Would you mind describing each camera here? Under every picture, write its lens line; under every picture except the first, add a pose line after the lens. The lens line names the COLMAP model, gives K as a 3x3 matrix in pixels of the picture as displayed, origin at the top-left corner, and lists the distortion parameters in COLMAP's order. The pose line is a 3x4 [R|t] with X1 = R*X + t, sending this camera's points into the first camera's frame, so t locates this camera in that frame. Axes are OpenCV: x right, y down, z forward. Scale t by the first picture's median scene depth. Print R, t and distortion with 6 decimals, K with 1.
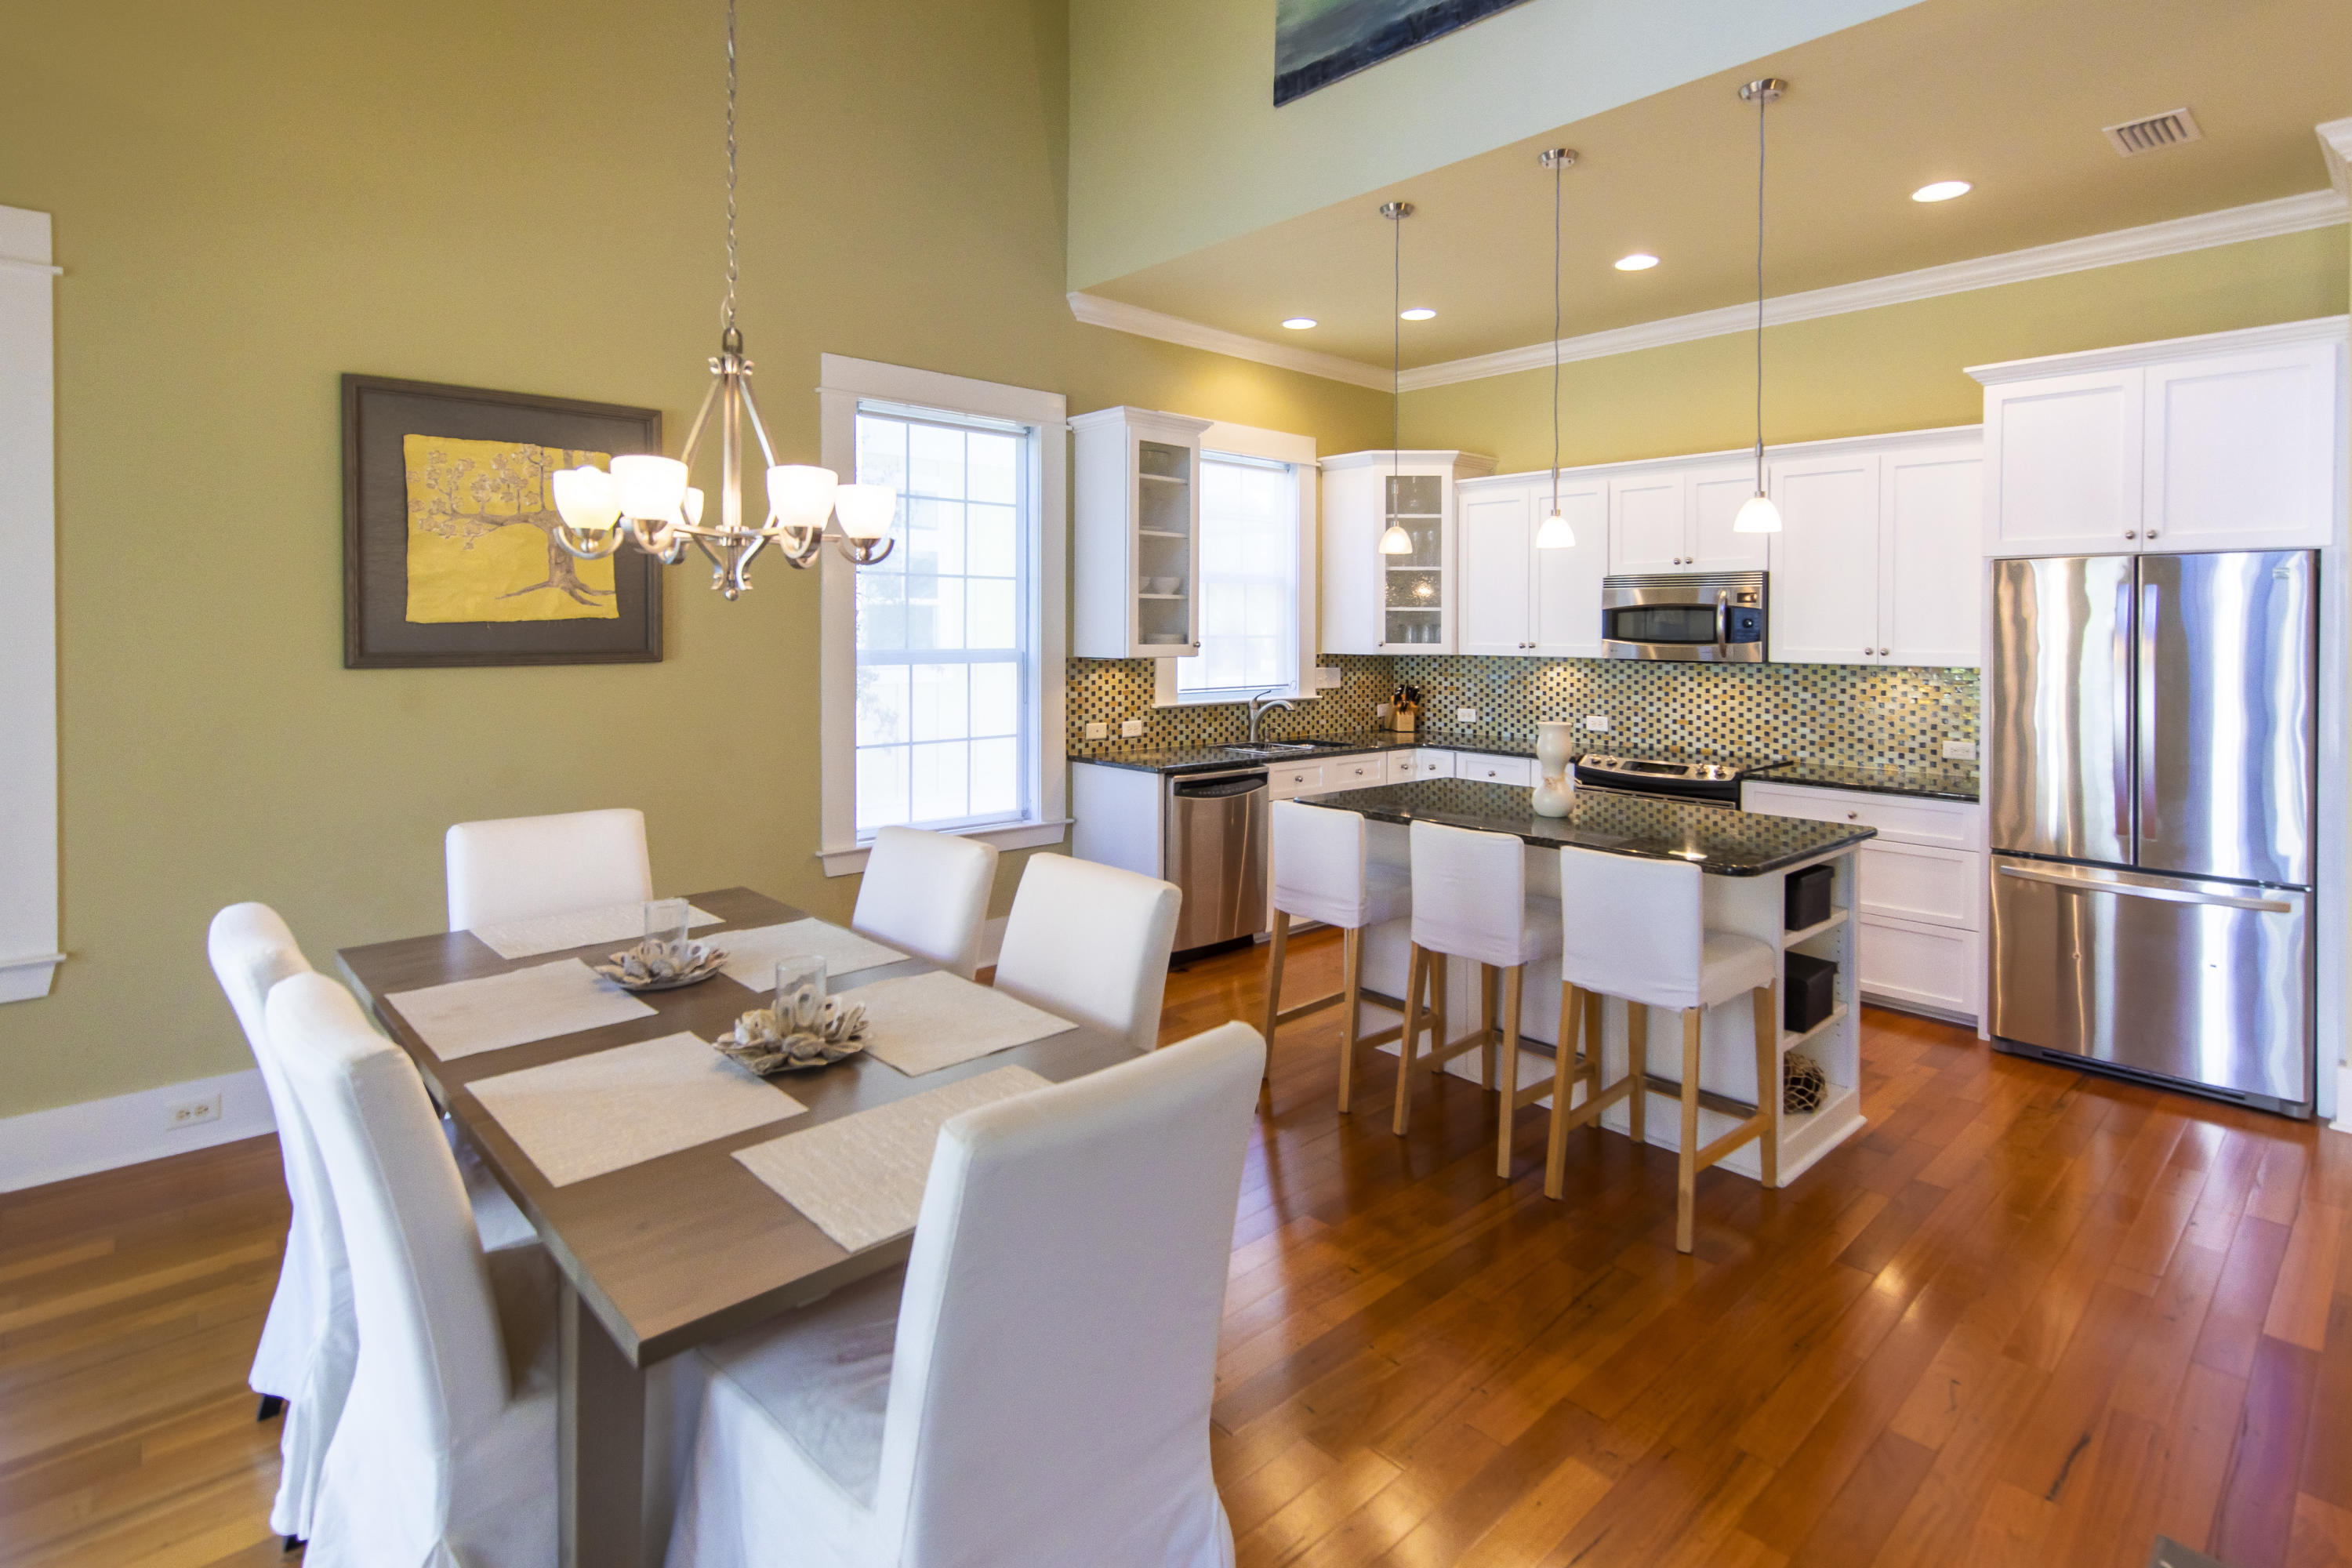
lens RADIAL K [[1151.3, 0, 1144.1], [0, 1151.3, 617.6], [0, 0, 1]] dist [-0.001335, -0.000788]
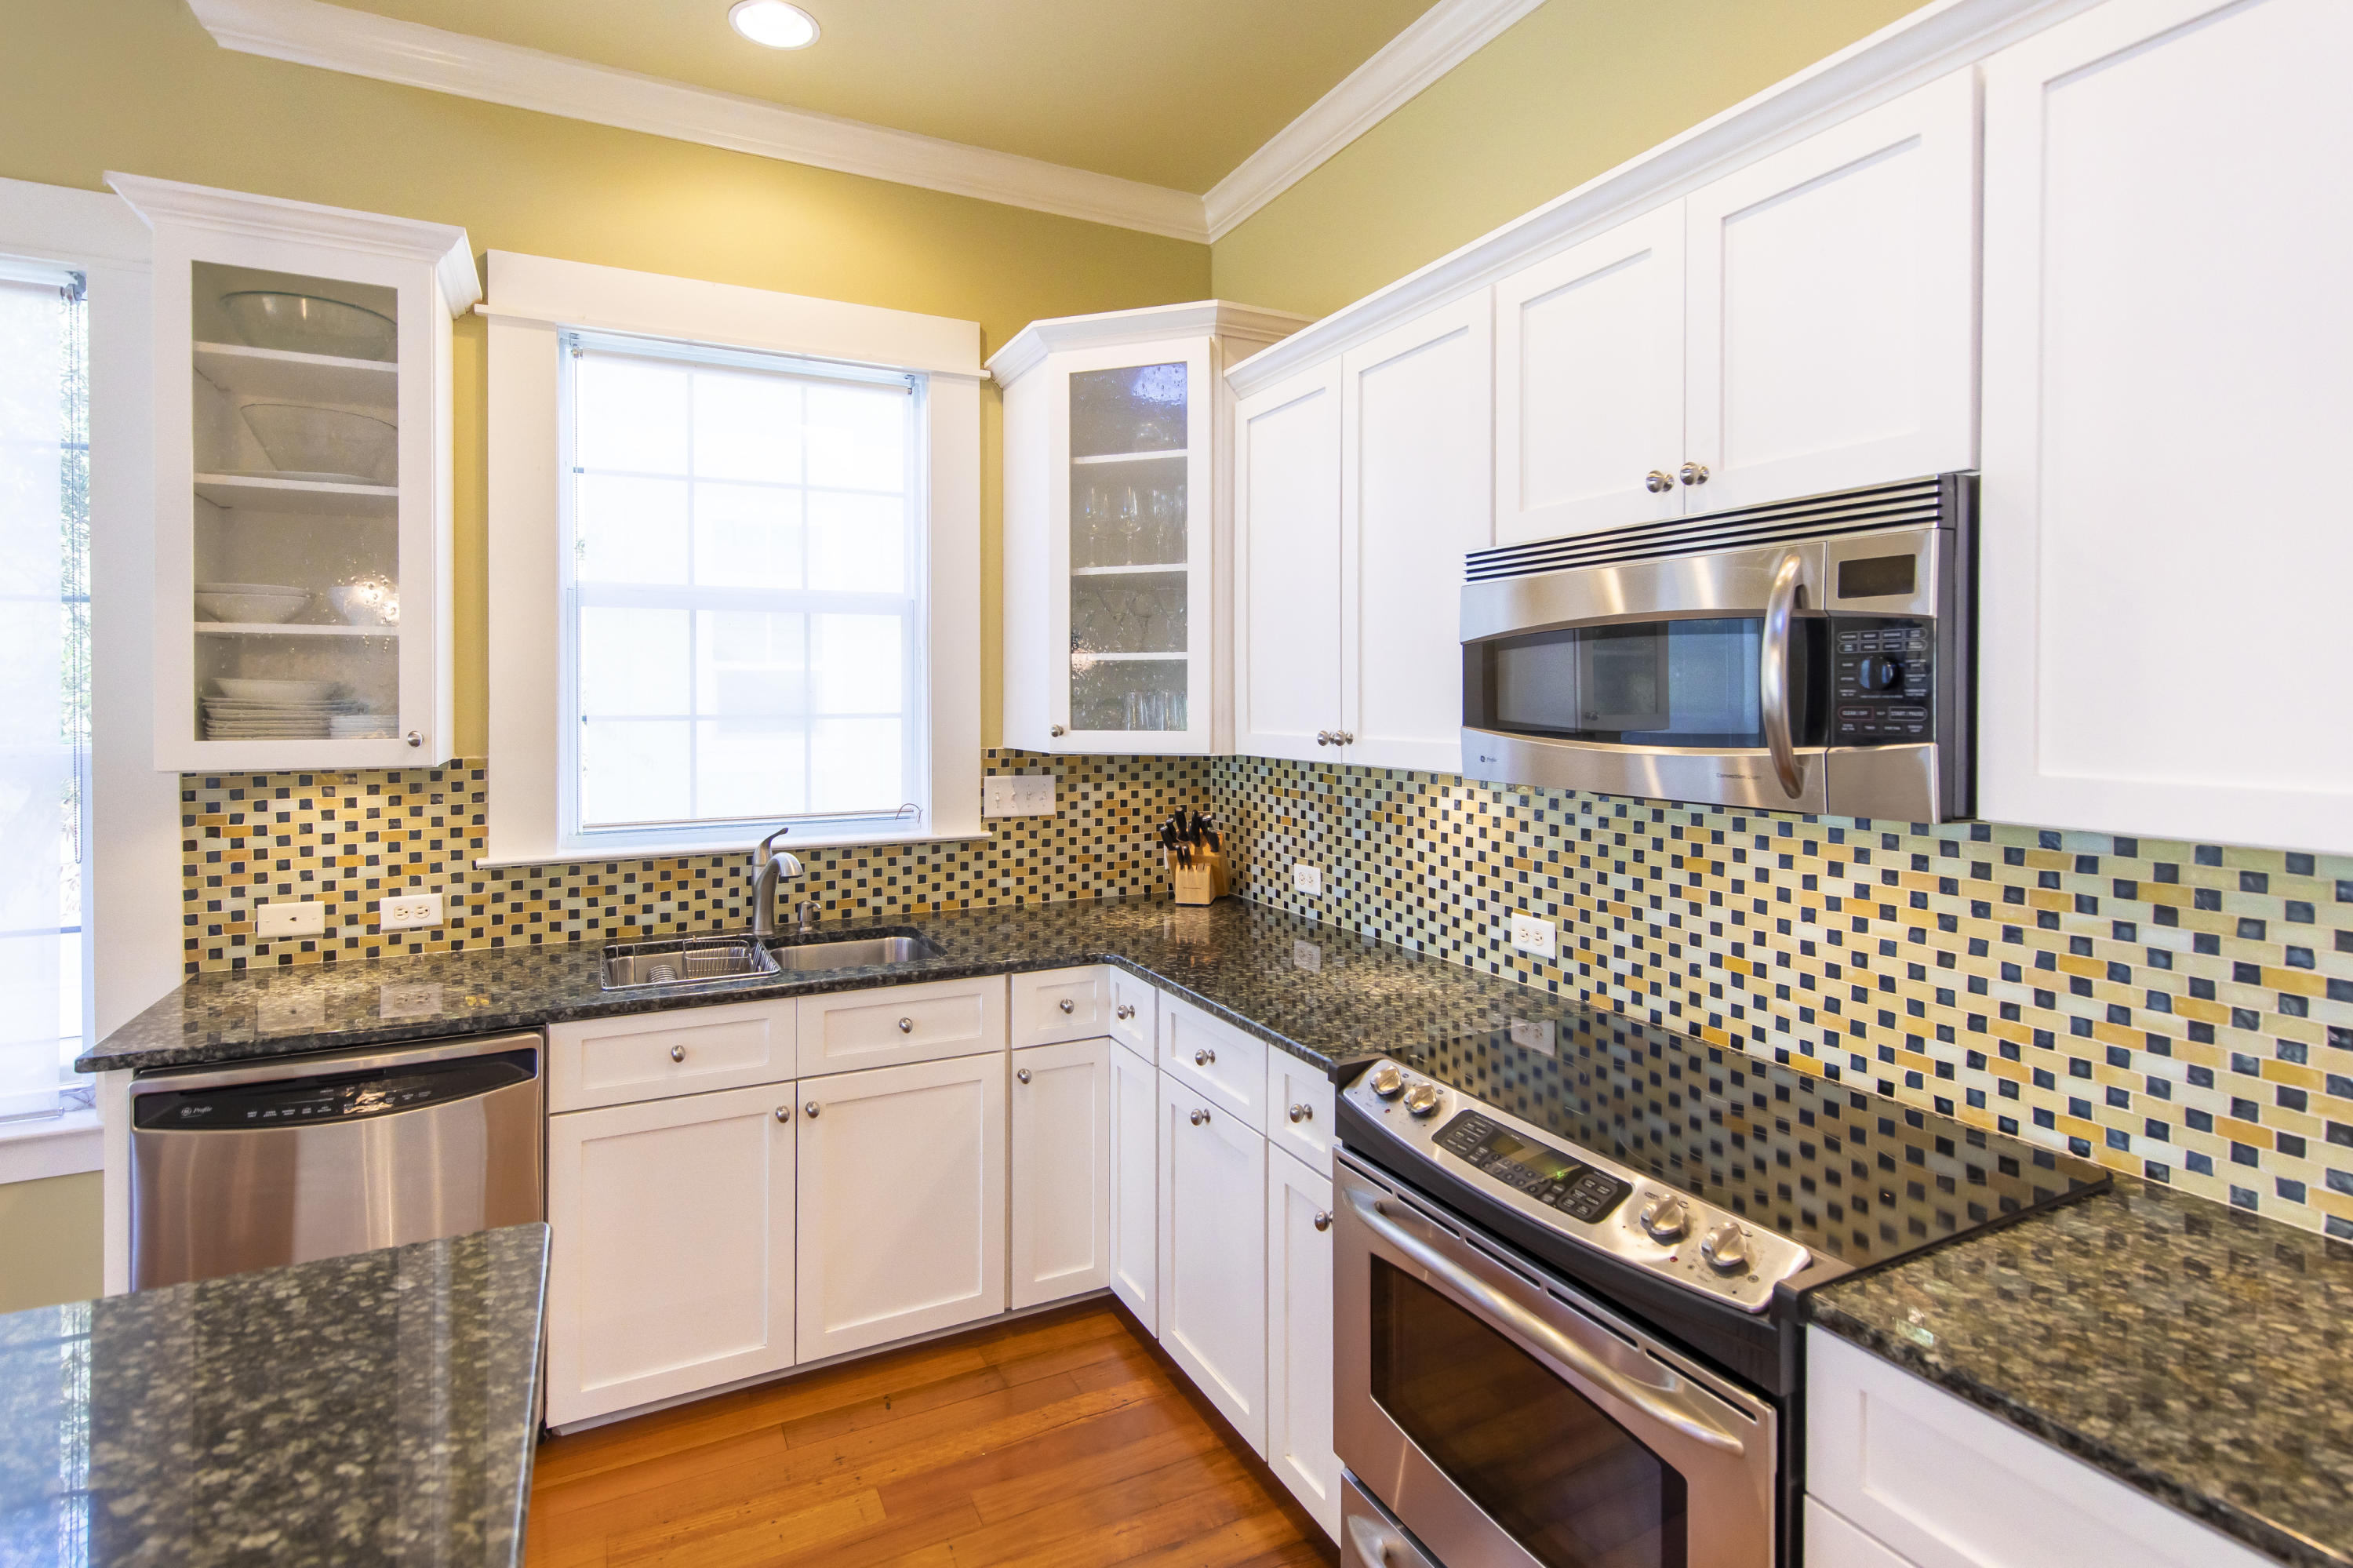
lens RADIAL K [[1075.7, 0, 1095.8], [0, 1075.7, 697.0], [0, 0, 1]] dist [0.003615, -0.000562]
pose [[0.953999, -0.005751, -0.299756, 0.403312], [0.008311, 0.999939, 0.007268, 0.006568], [0.299696, -0.009425, 0.953988, 0.670395]]
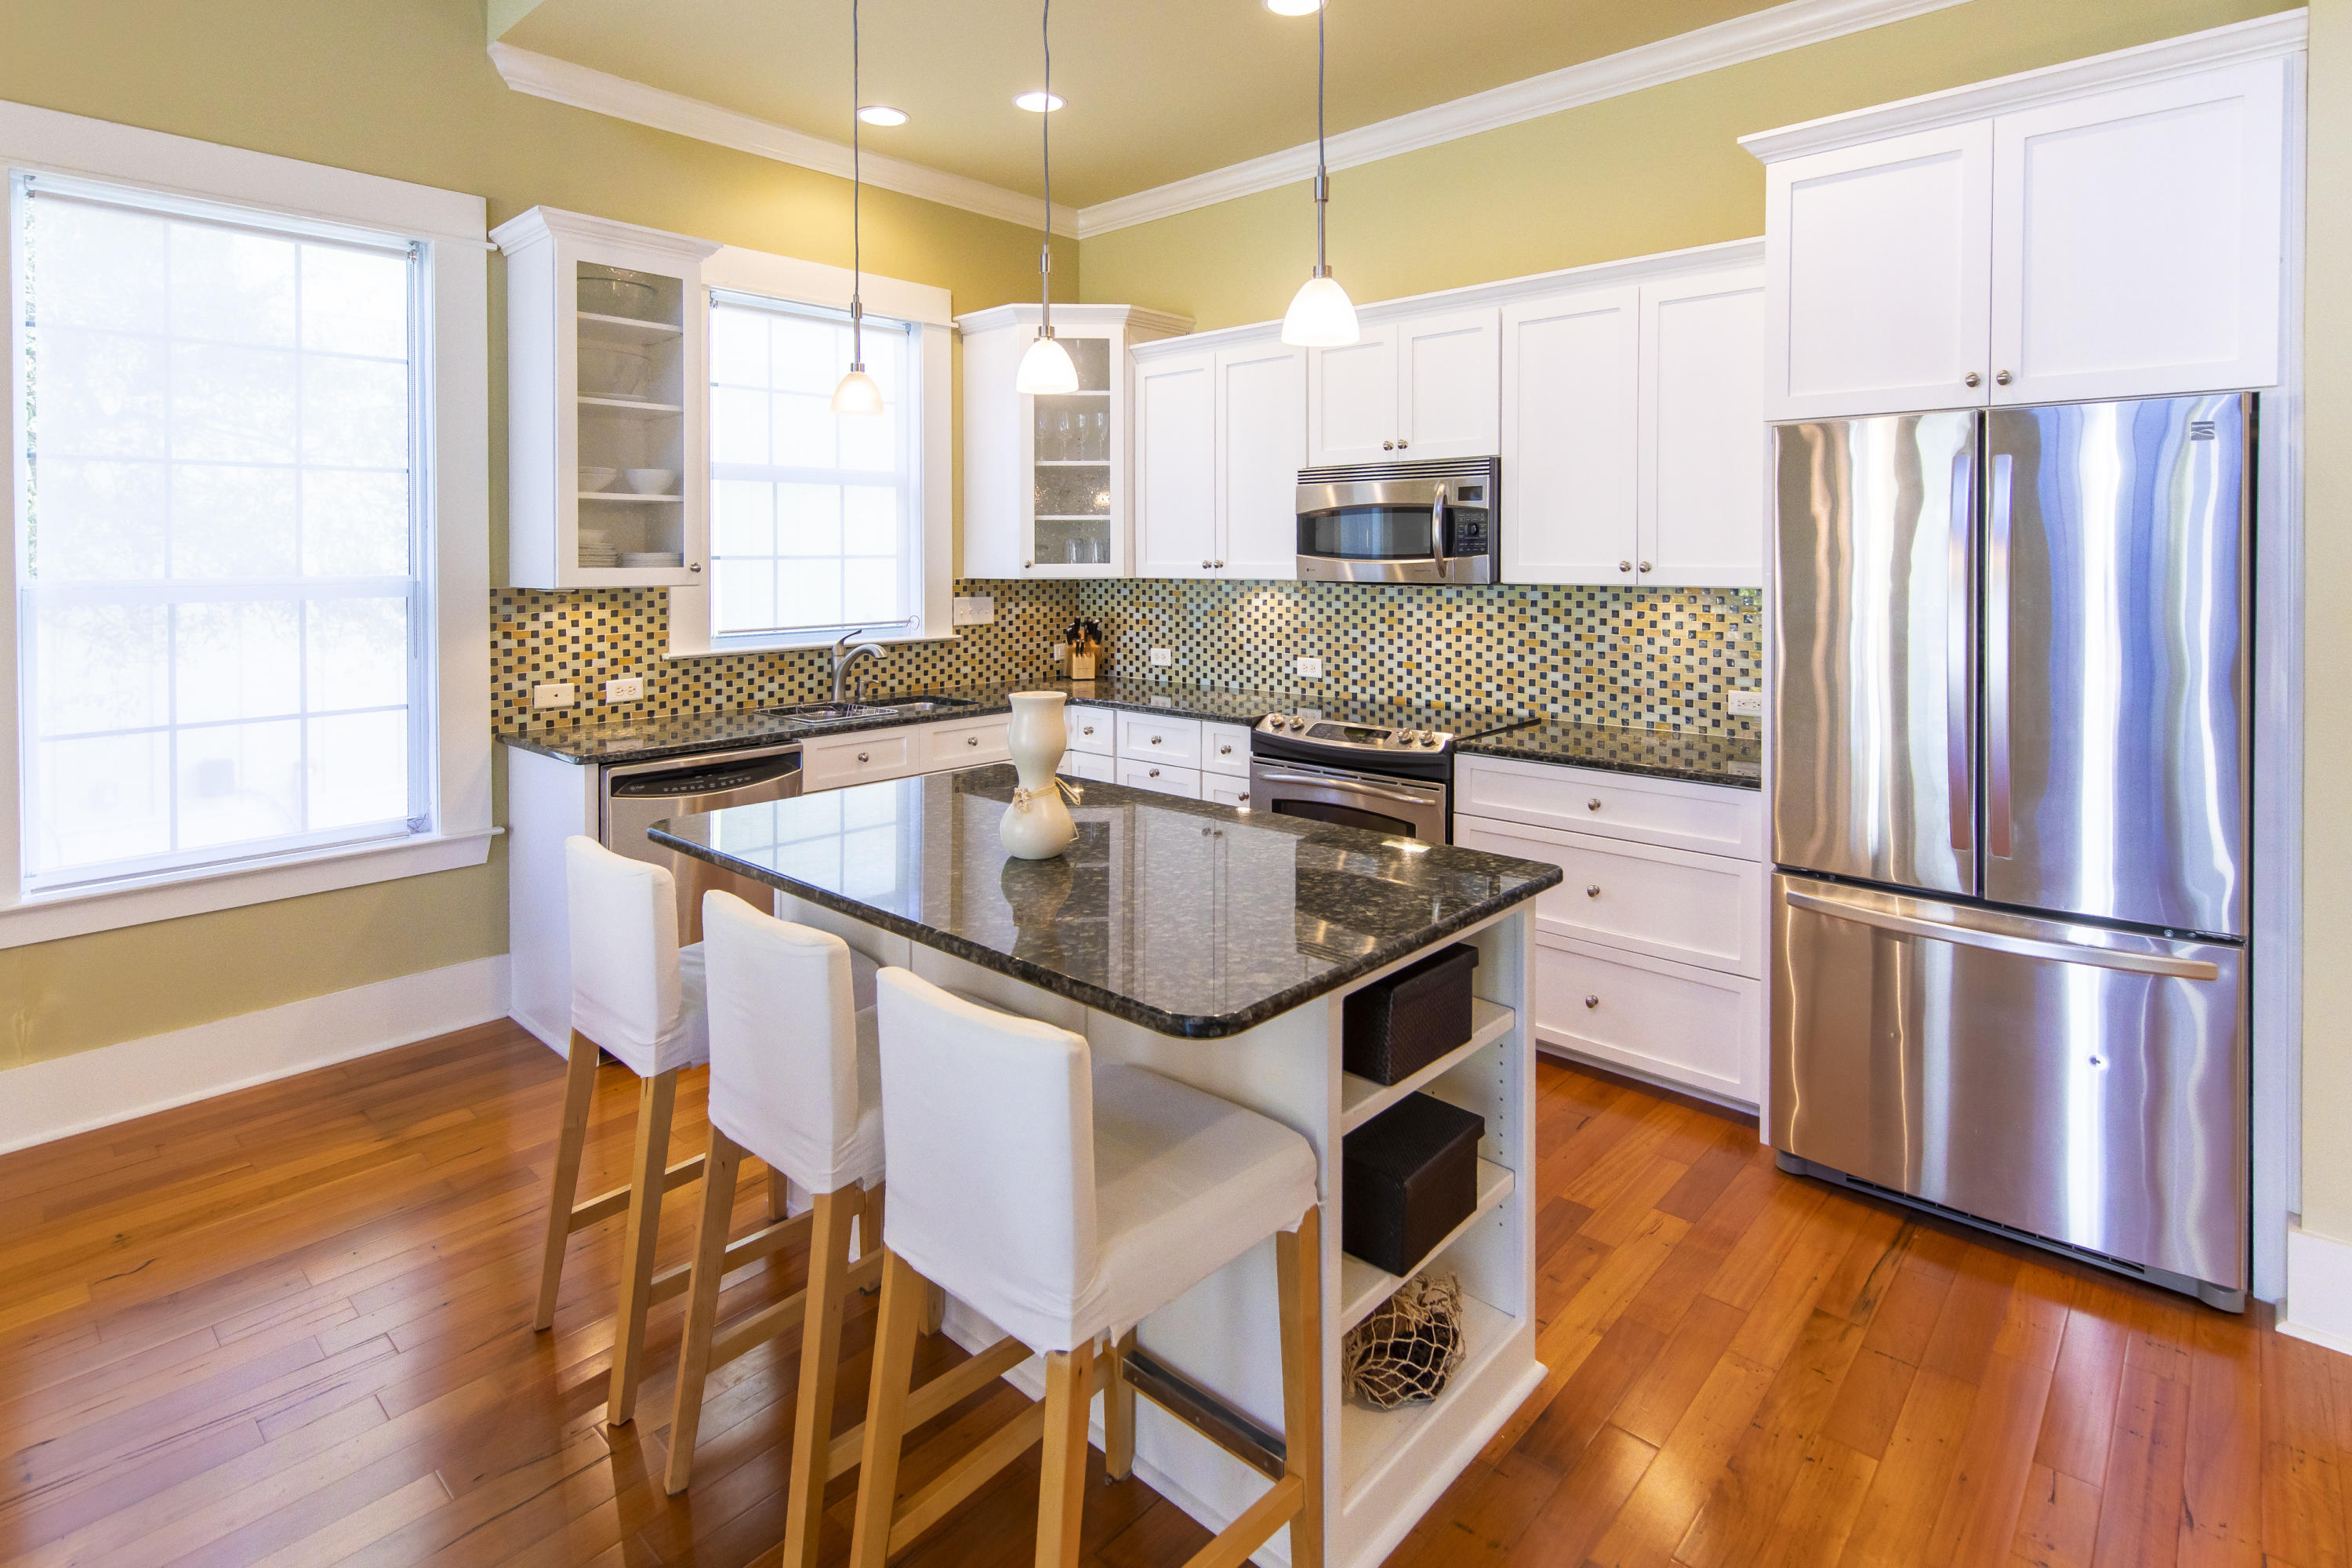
lens RADIAL K [[1169.4, 0, 1134.4], [0, 1169.4, 555.7], [0, 0, 1]] dist [-0.000607, 0.000397]
pose [[0.996237, -0.009584, 0.086140, 0.239471], [0.008701, 0.999906, 0.010626, 0.011082], [-0.086233, -0.009837, 0.996226, 0.278241]]
